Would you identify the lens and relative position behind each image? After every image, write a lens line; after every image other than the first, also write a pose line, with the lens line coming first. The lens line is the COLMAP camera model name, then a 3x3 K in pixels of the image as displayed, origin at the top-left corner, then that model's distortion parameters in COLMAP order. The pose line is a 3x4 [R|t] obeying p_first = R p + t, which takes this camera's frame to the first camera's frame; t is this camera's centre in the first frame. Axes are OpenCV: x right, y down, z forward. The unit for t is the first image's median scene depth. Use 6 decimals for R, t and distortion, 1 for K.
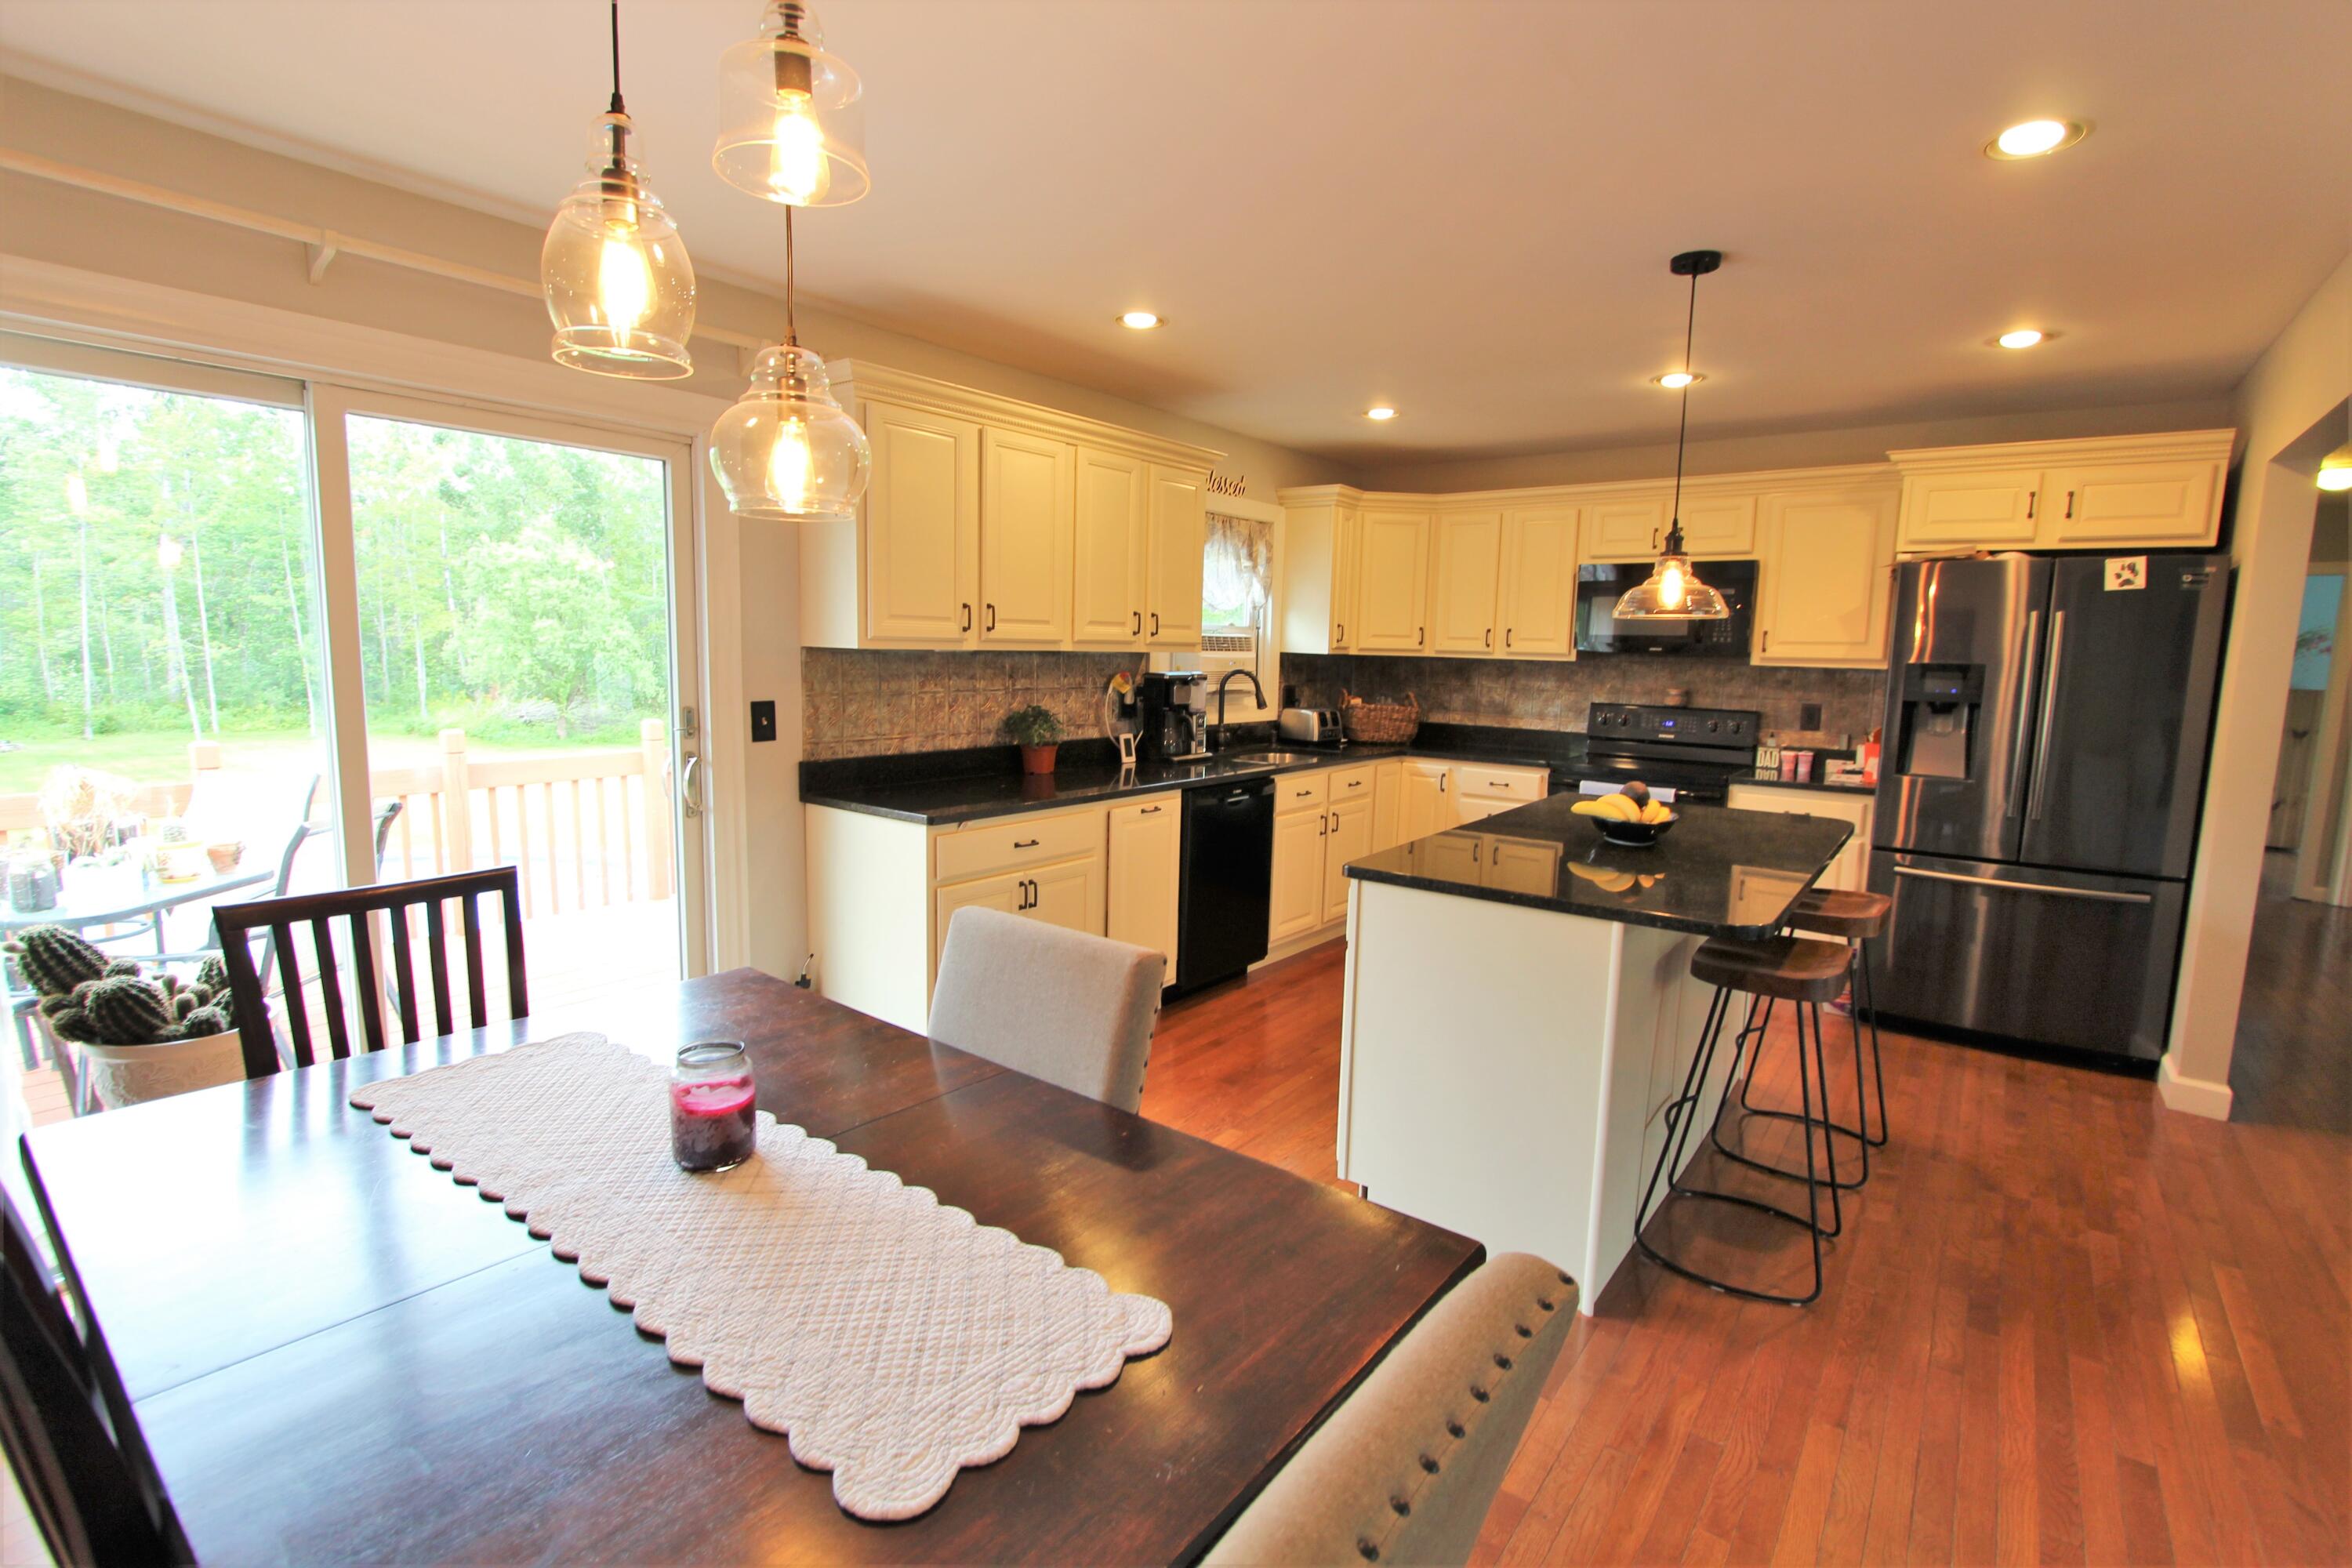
lens RADIAL K [[1082.7, 0, 1177.9], [0, 1082.7, 793.5], [0, 0, 1]] dist [-0.015750, -0.000350]
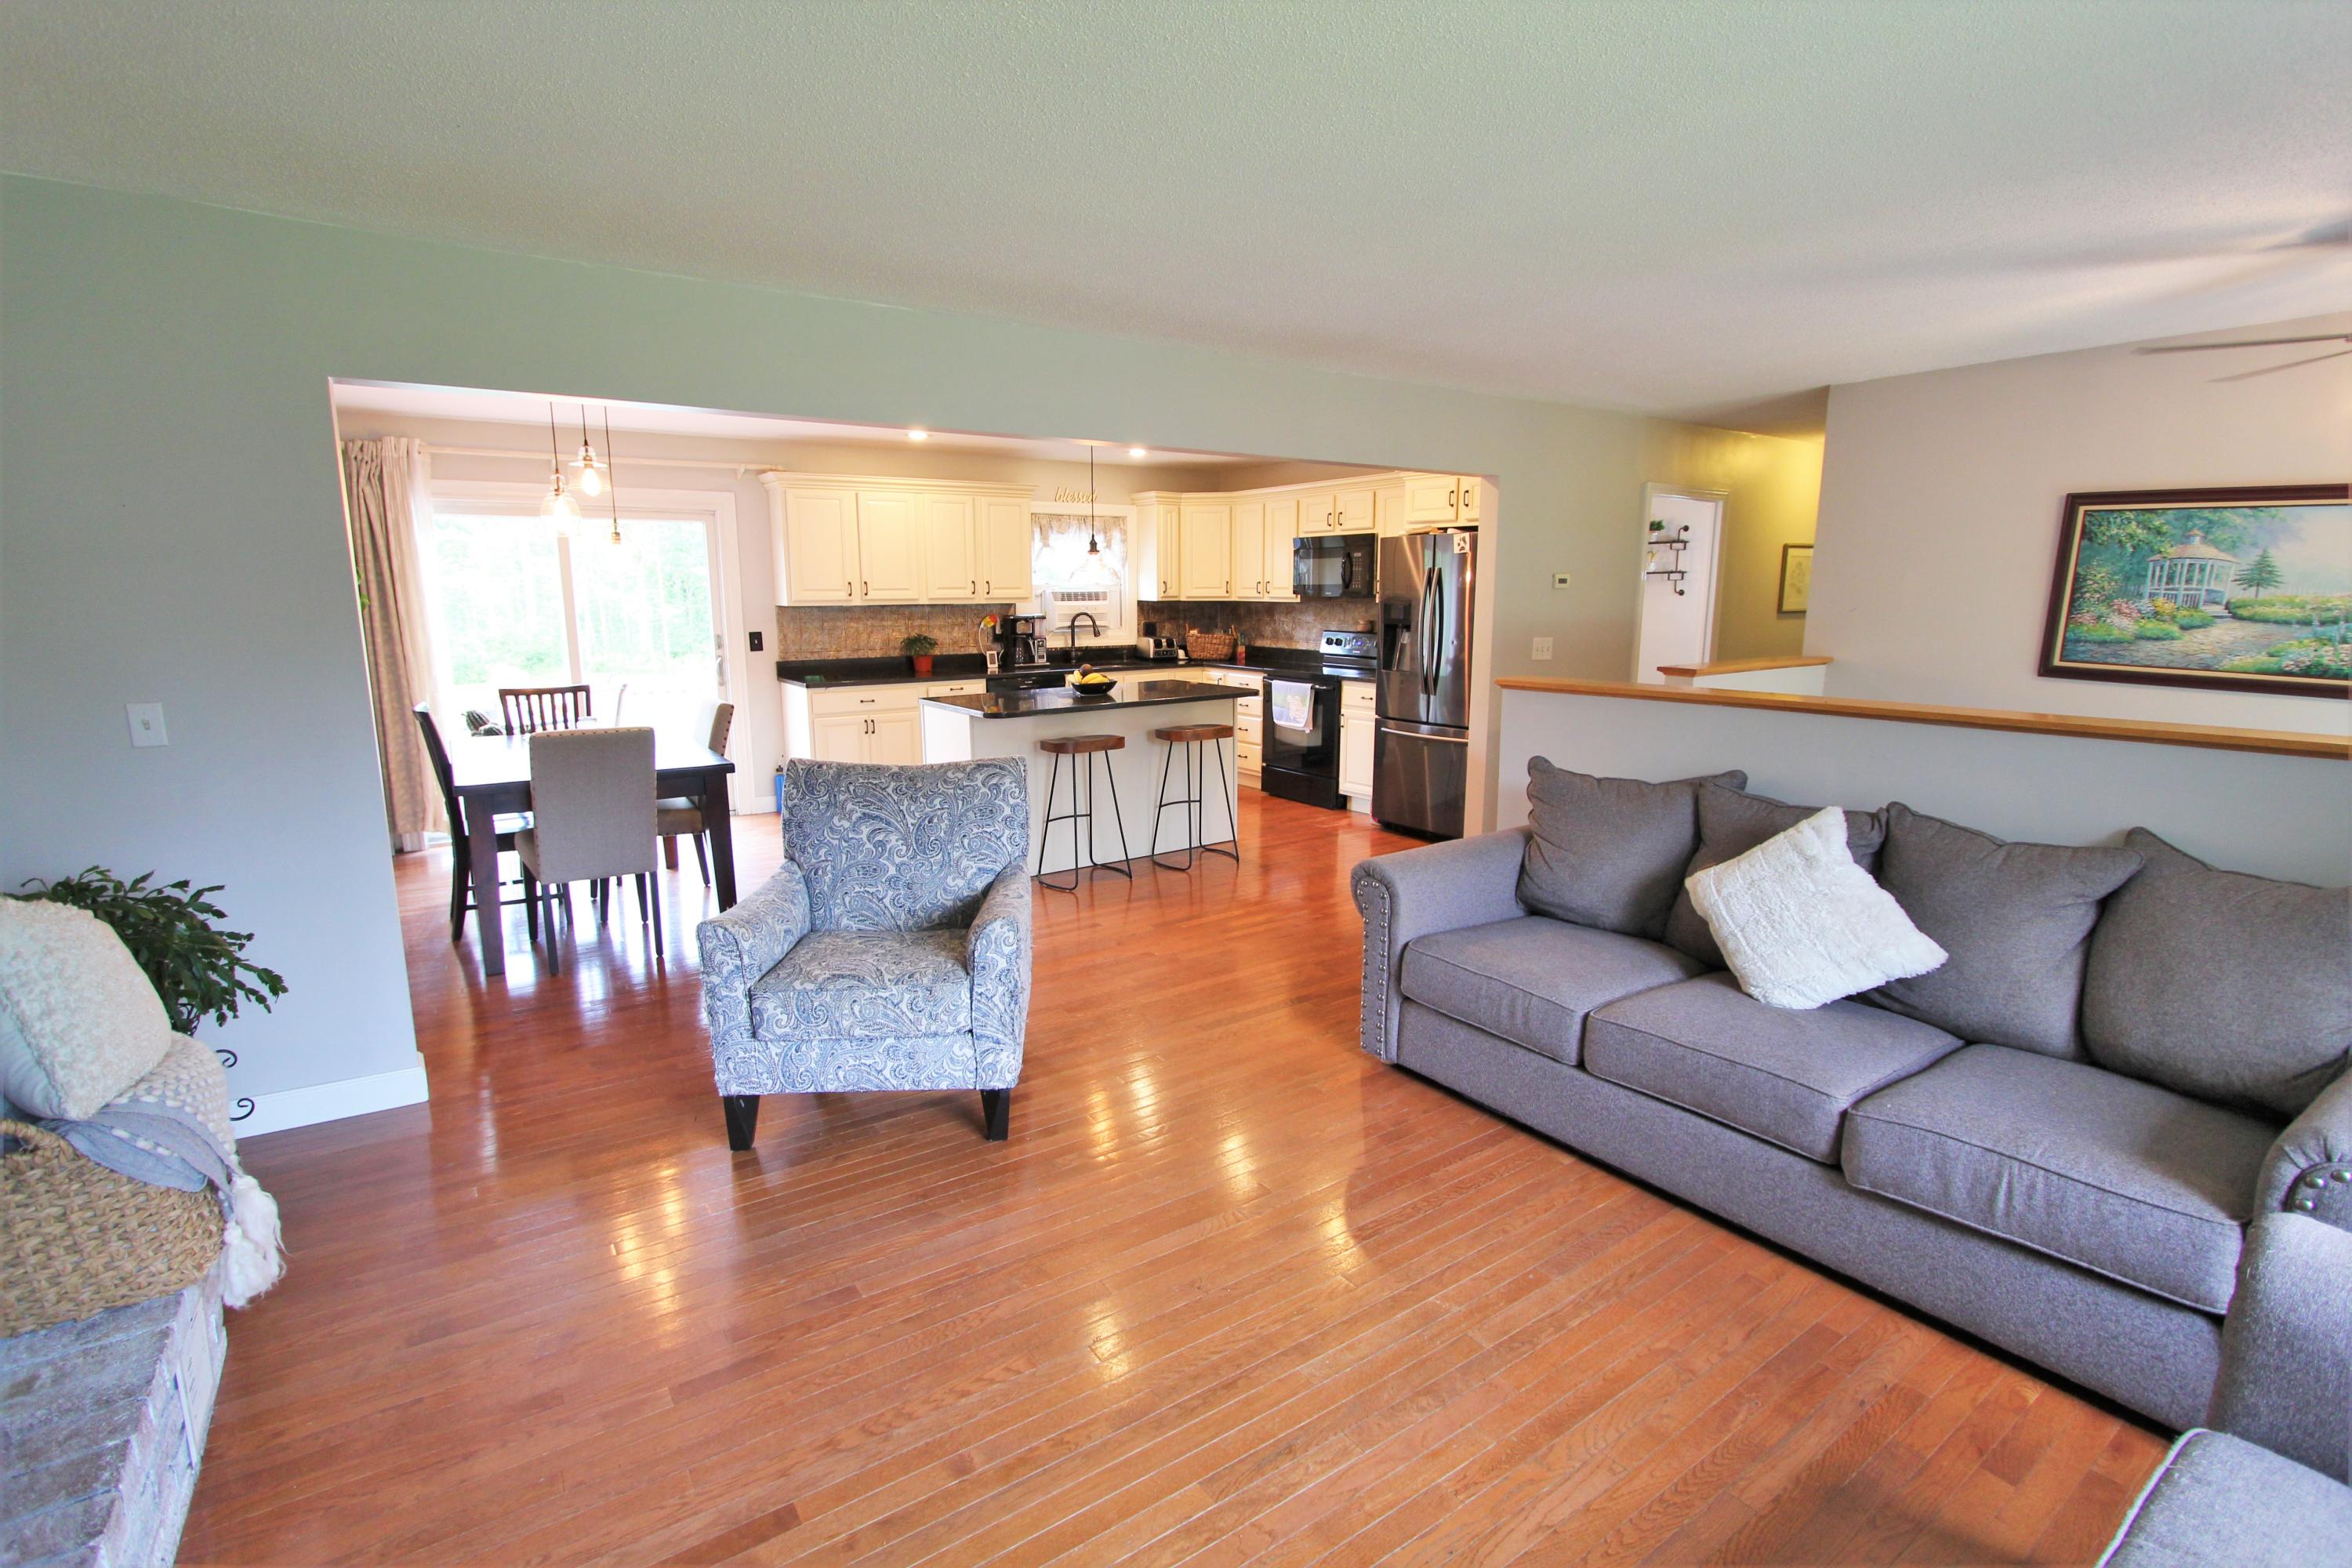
lens RADIAL K [[1082.7, 0, 1173.7], [0, 1082.7, 784.4], [0, 0, 1]] dist [-0.015750, -0.000350]
pose [[0.953070, 0.029124, -0.301346, 0.976605], [-0.017092, 0.998951, 0.042487, 0.101964], [0.302268, -0.035342, 0.952568, -0.725260]]
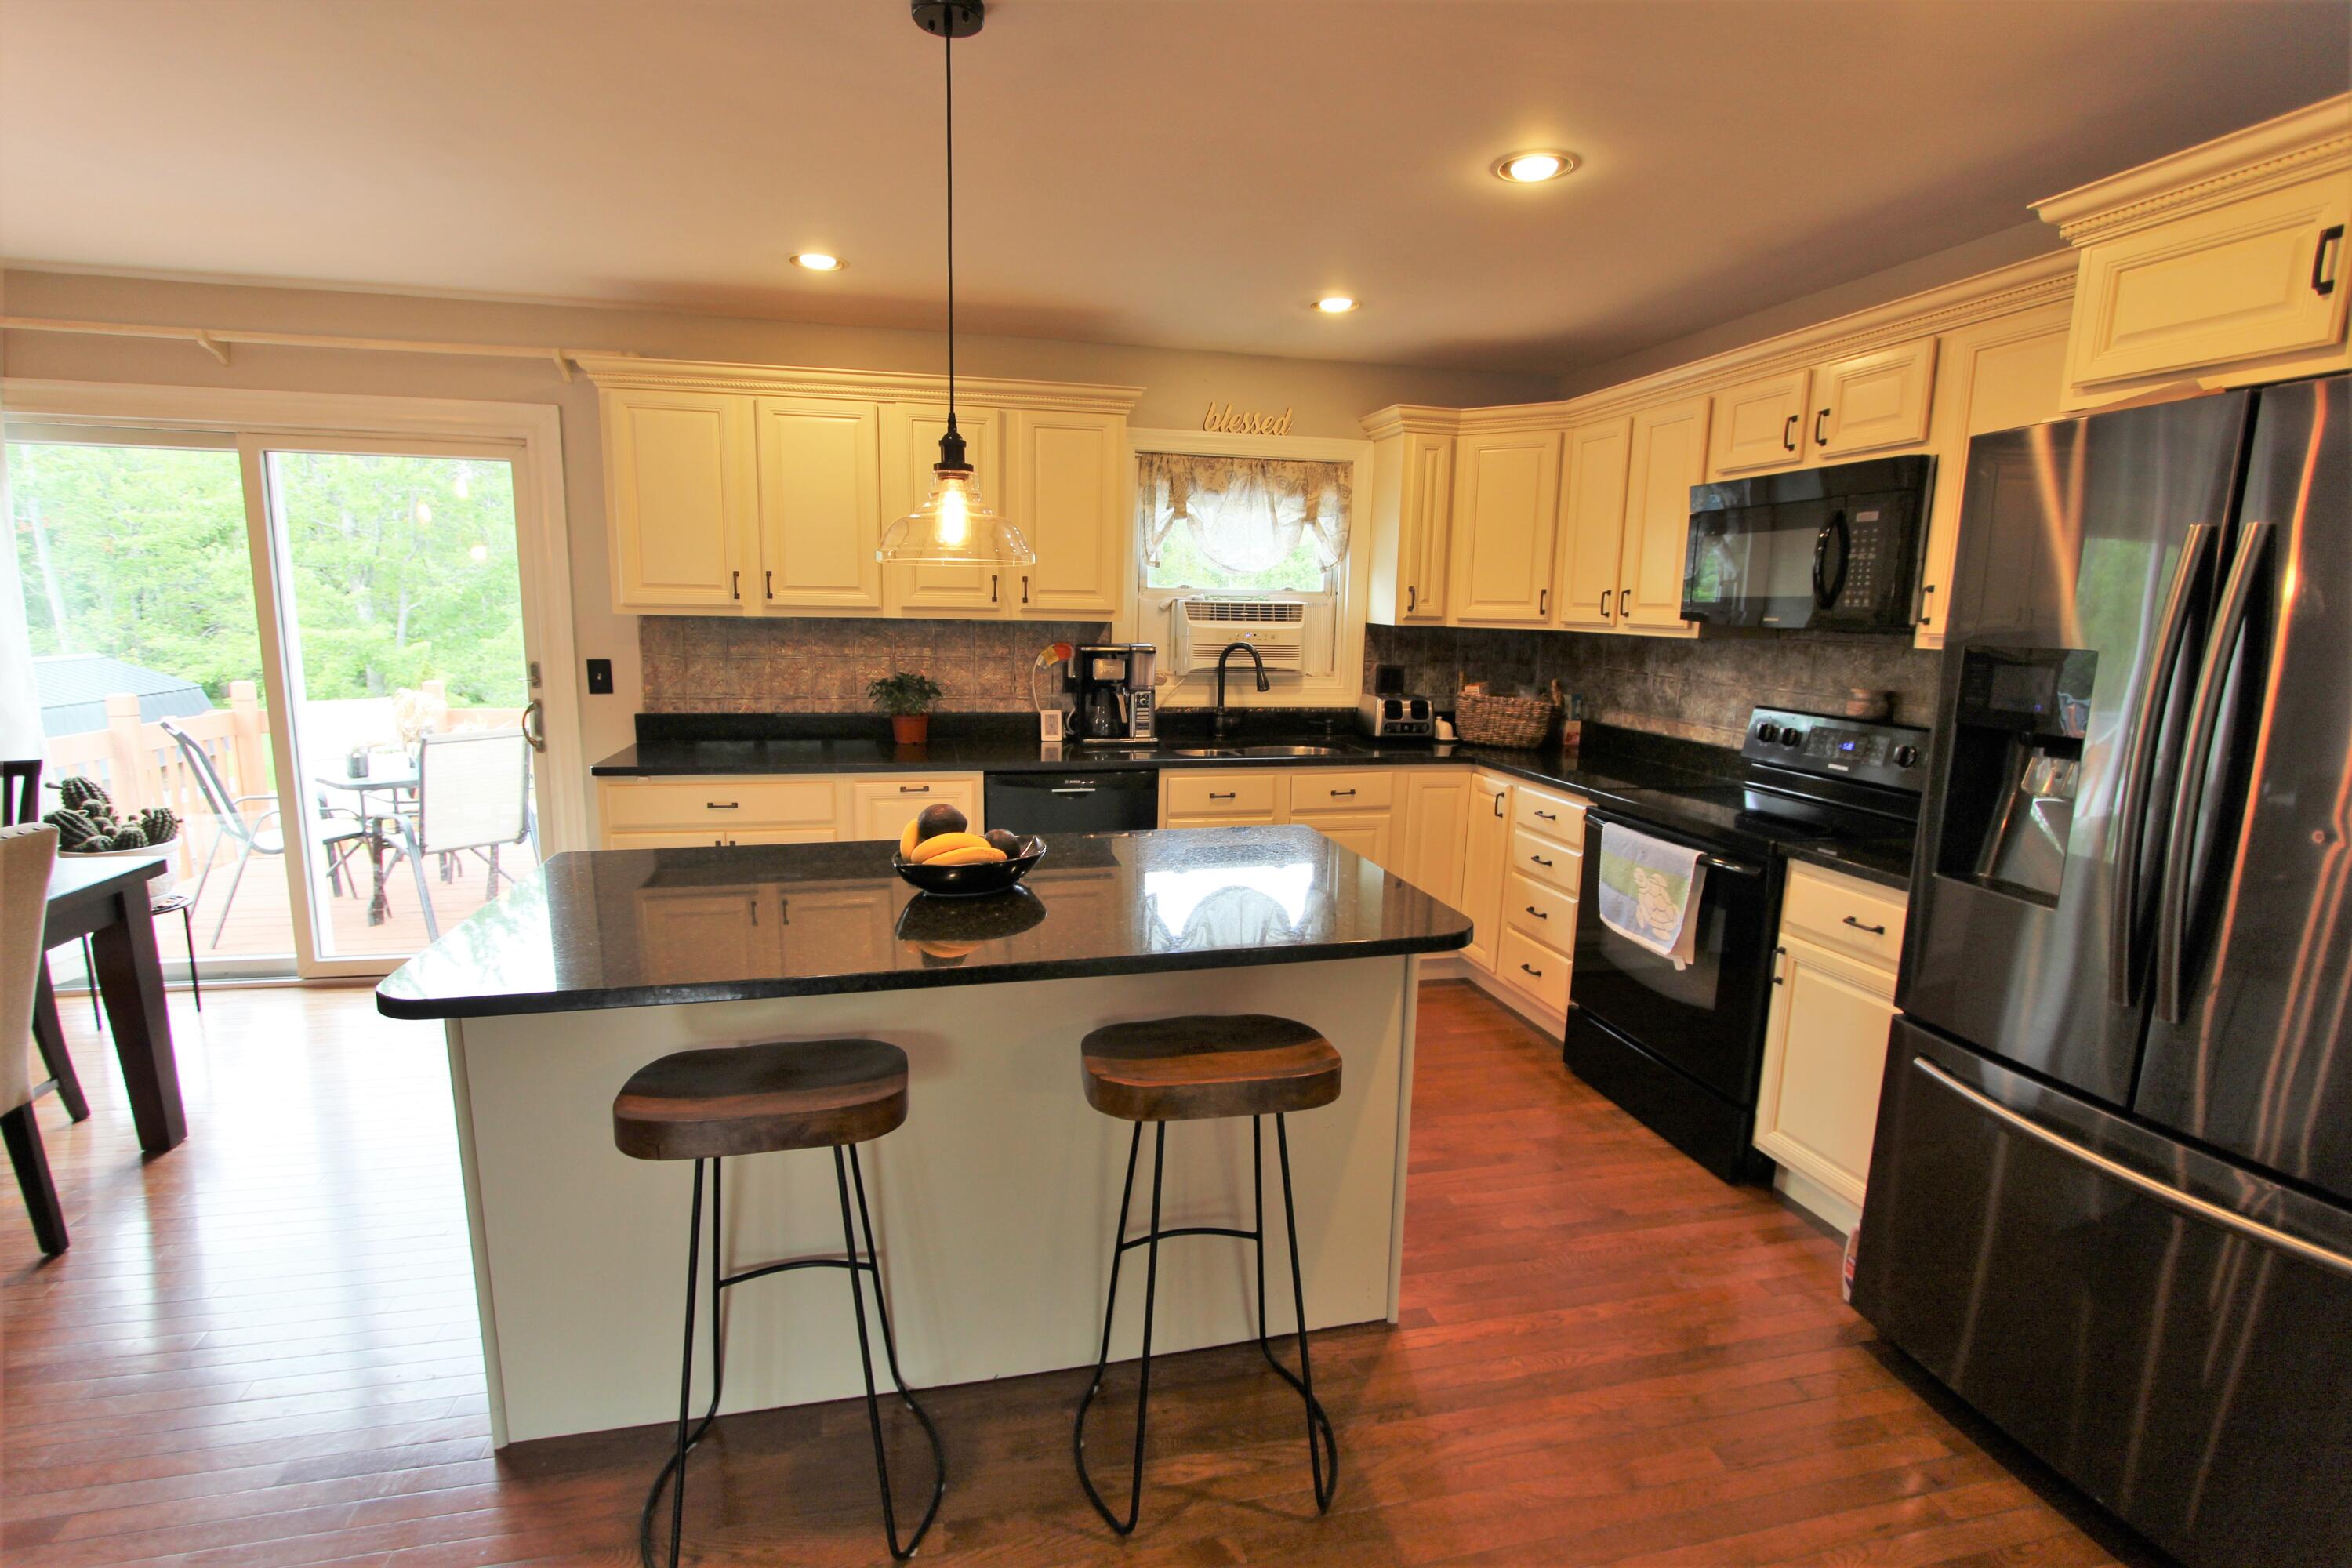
lens RADIAL K [[1082.7, 0, 1169.5], [0, 1082.7, 788.6], [0, 0, 1]] dist [-0.015750, -0.000350]
pose [[0.771714, 0.100544, -0.627971, 0.793243], [-0.089807, 0.994758, 0.048906, -0.055345], [0.629596, 0.018654, 0.776698, 0.456758]]
